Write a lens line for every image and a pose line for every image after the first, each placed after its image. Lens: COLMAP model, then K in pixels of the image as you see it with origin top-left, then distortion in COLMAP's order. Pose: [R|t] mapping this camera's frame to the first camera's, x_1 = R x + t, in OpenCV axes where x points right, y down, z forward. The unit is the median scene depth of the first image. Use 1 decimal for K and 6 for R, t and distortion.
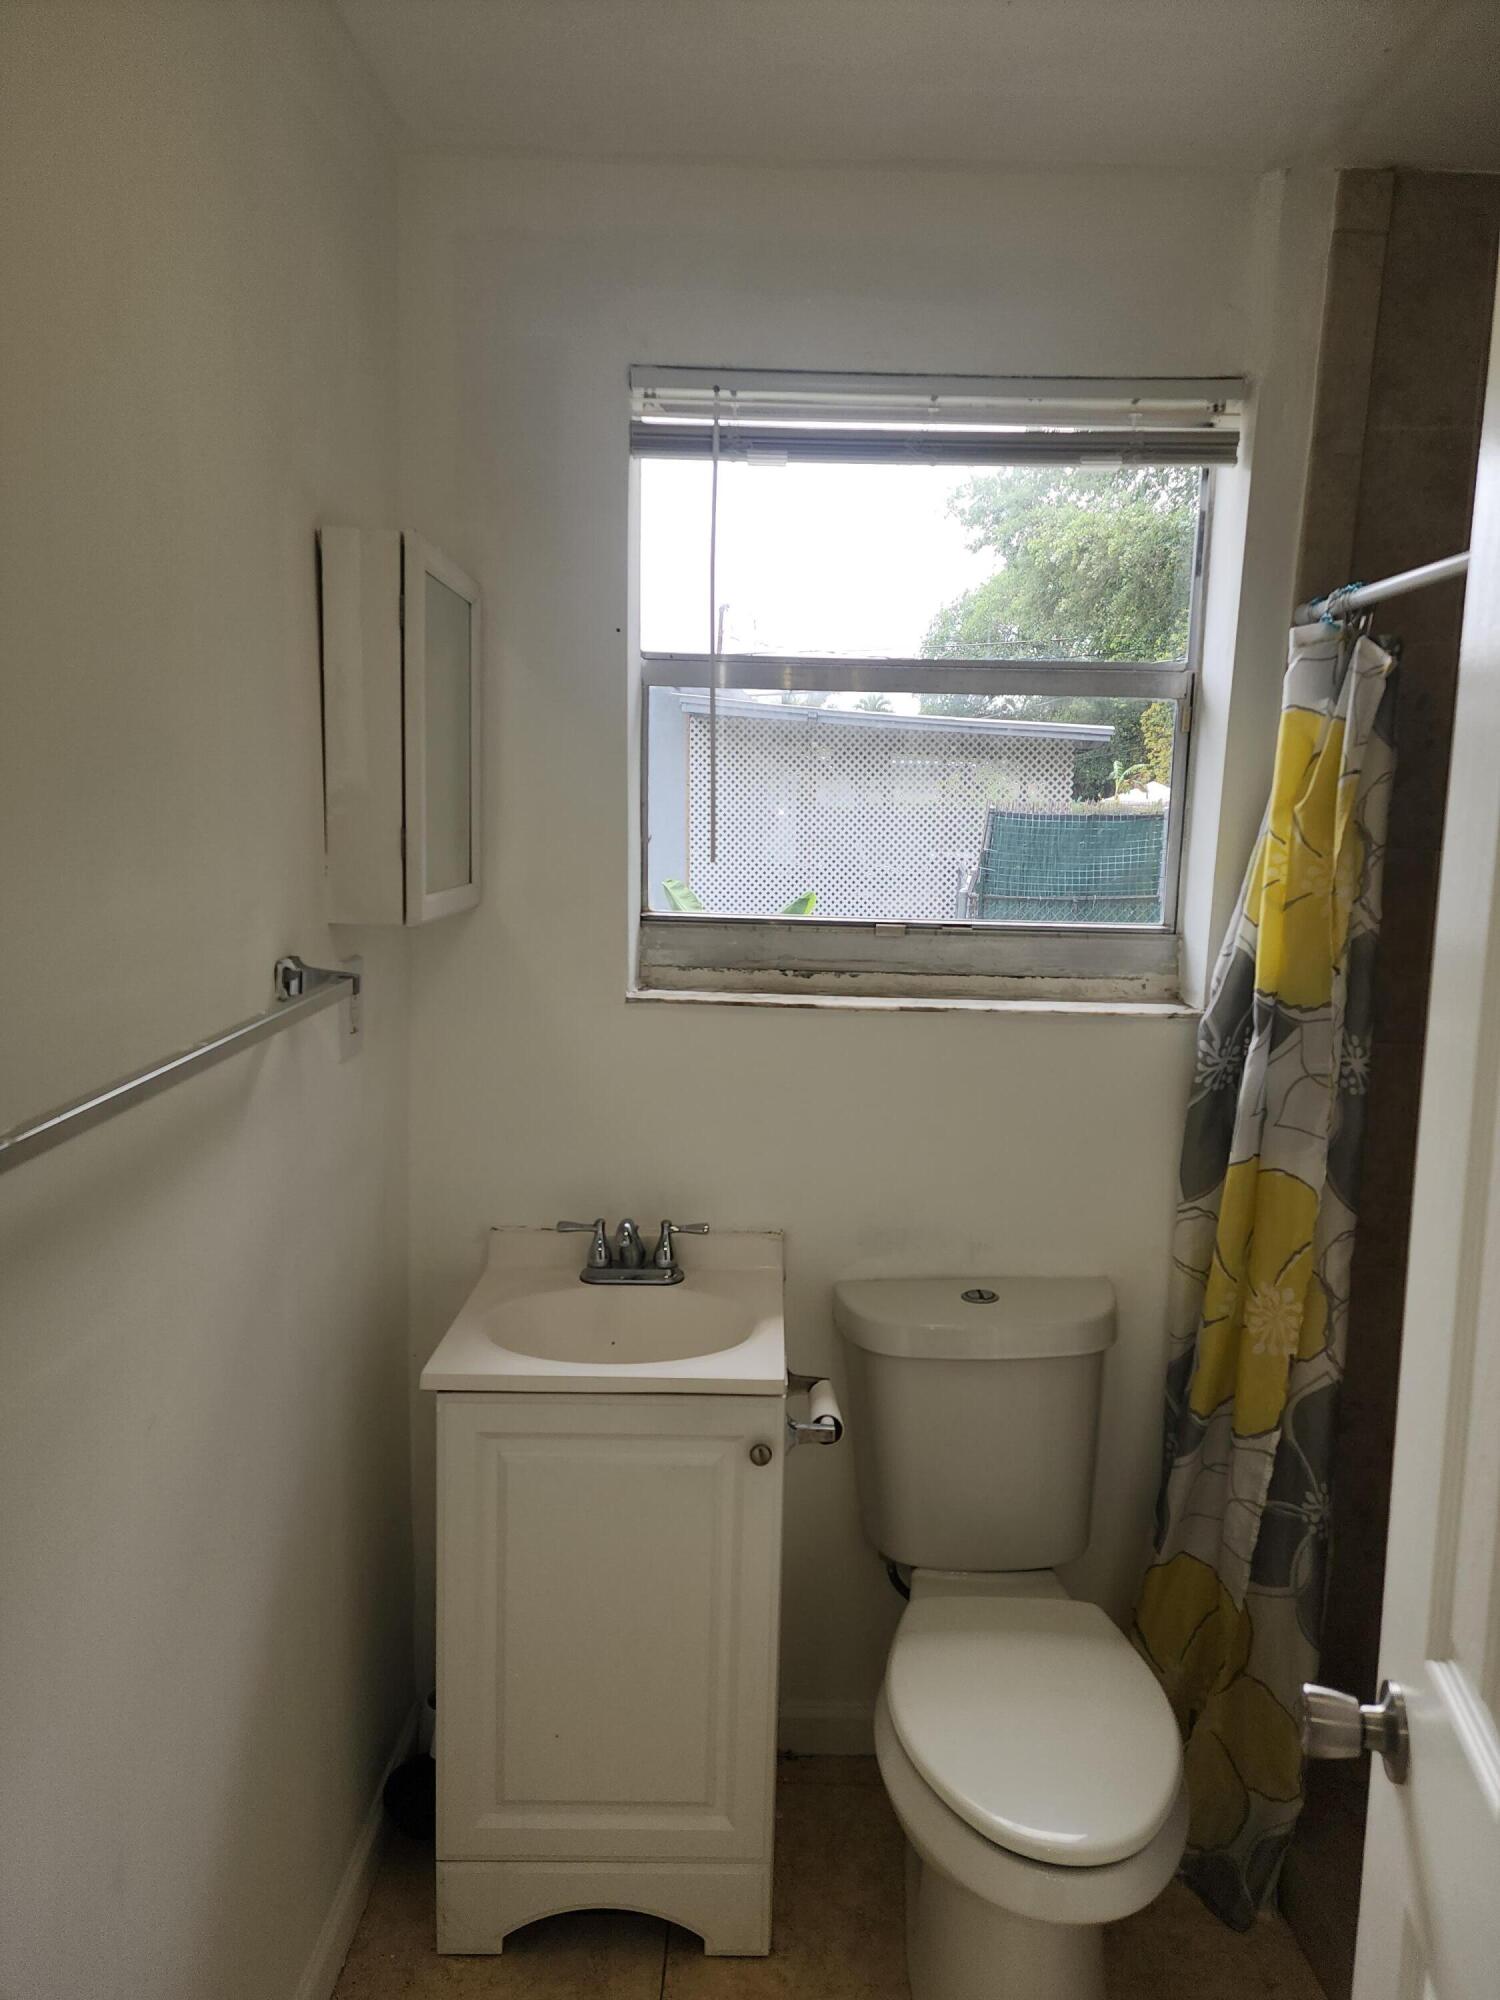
lens RADIAL K [[1334.9, 0, 755.7], [0, 1334.9, 986.7], [0, 0, 1]] dist [0.079471, -0.067296]
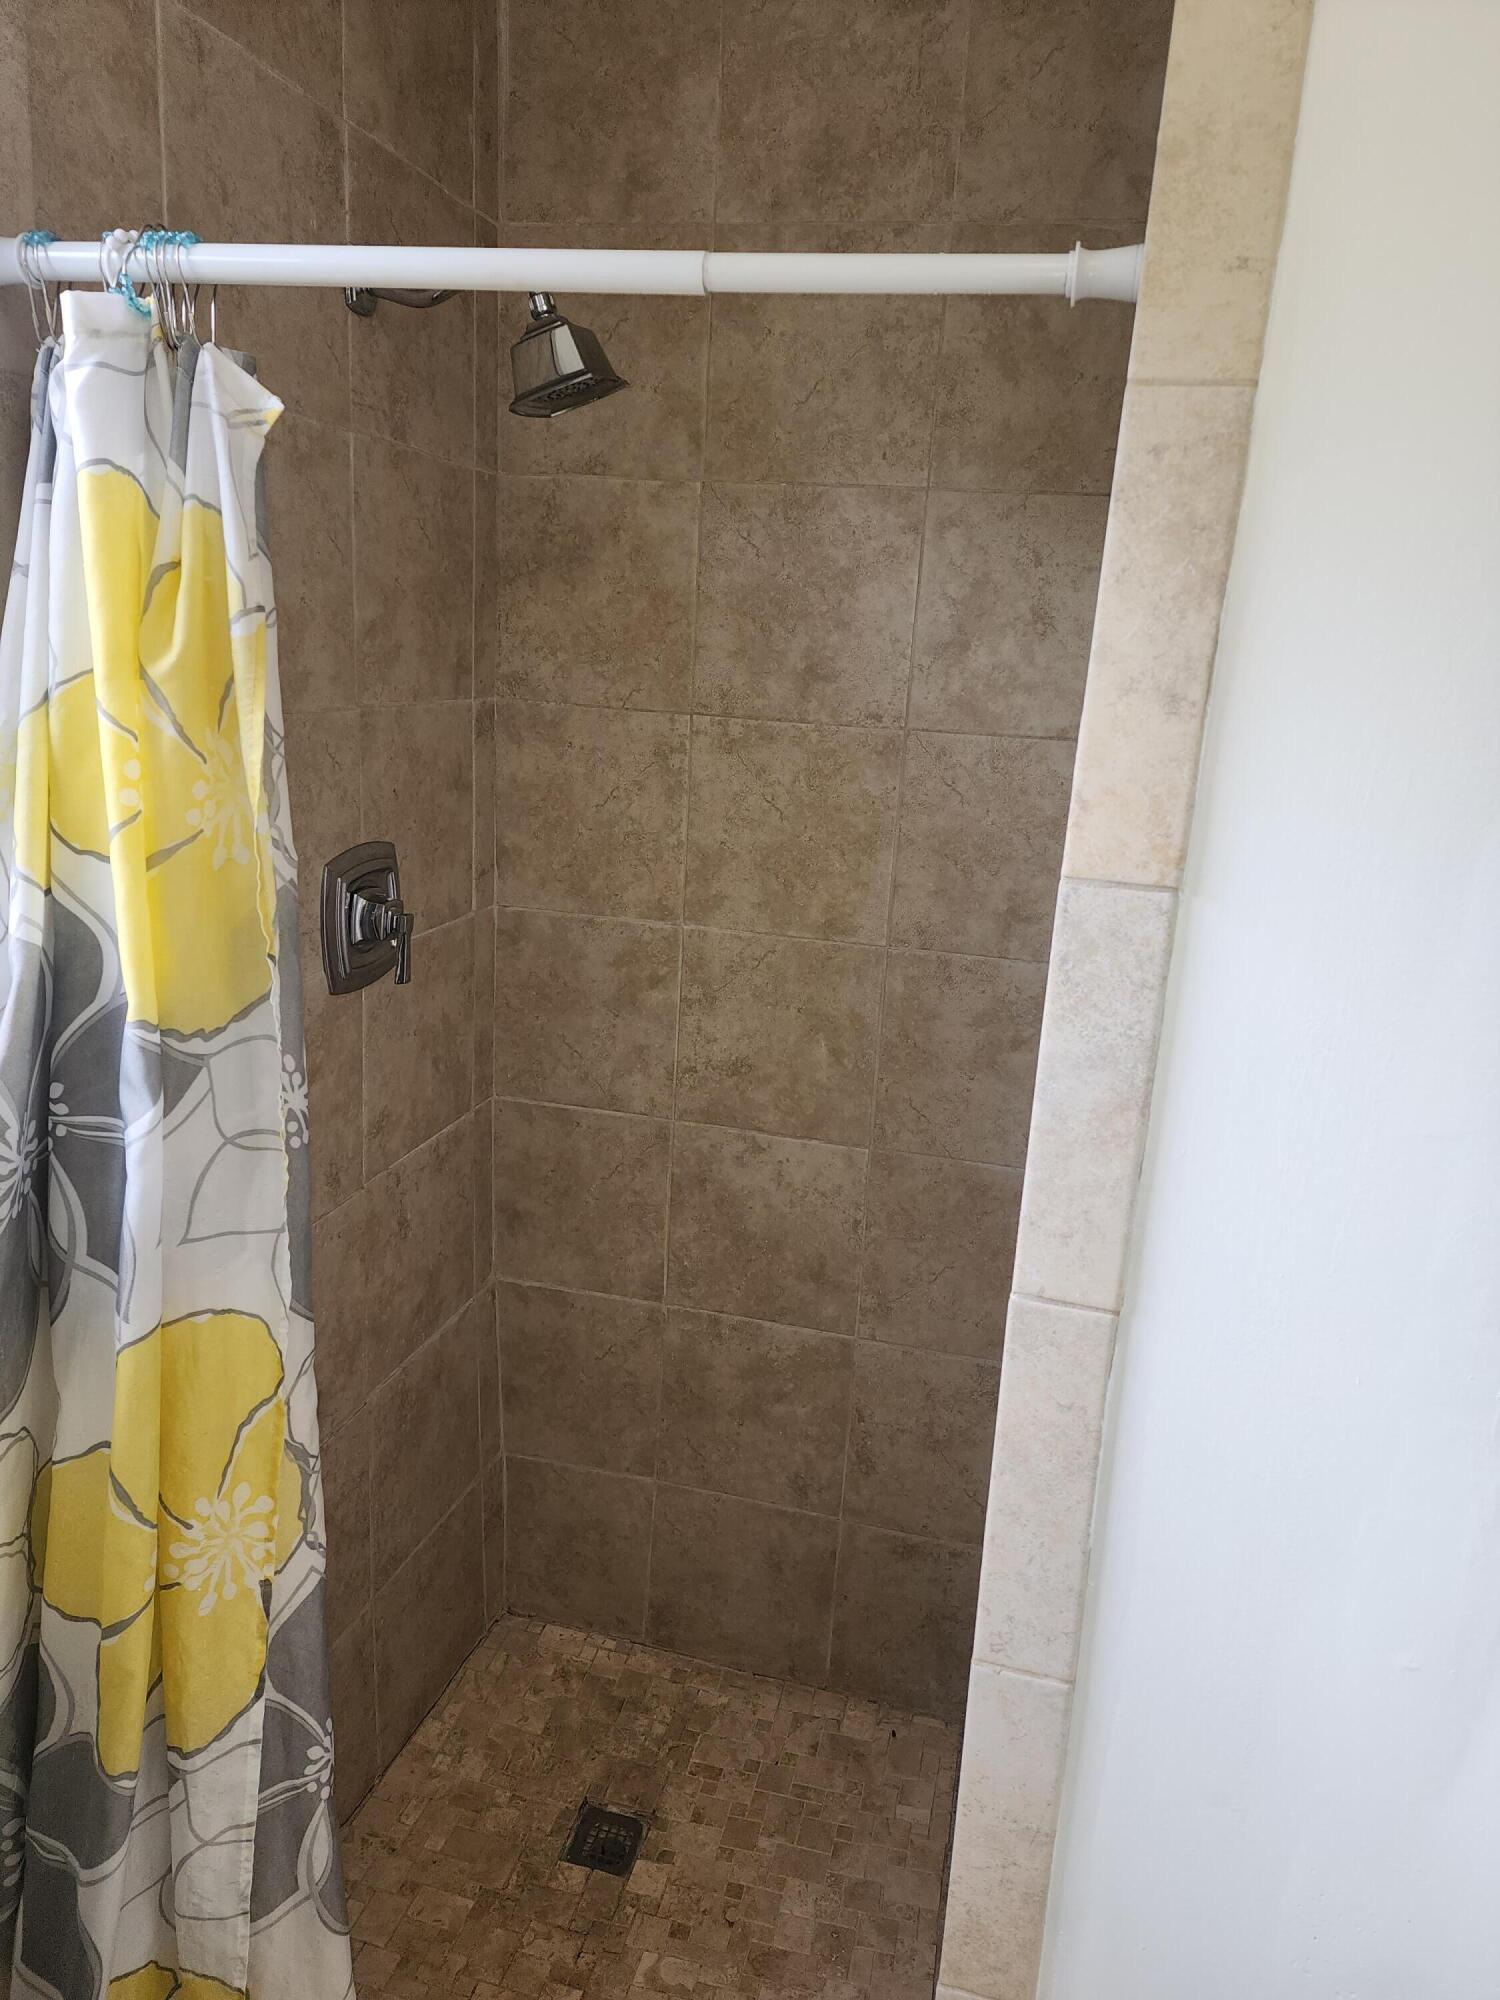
lens RADIAL K [[1334.9, 0, 755.7], [0, 1334.9, 986.7], [0, 0, 1]] dist [0.079471, -0.067296]
pose [[0.219506, -0.245133, 0.944313, -0.071594], [0.084384, 0.969062, 0.231942, -0.113403], [-0.971955, 0.028772, 0.233401, 0.640169]]
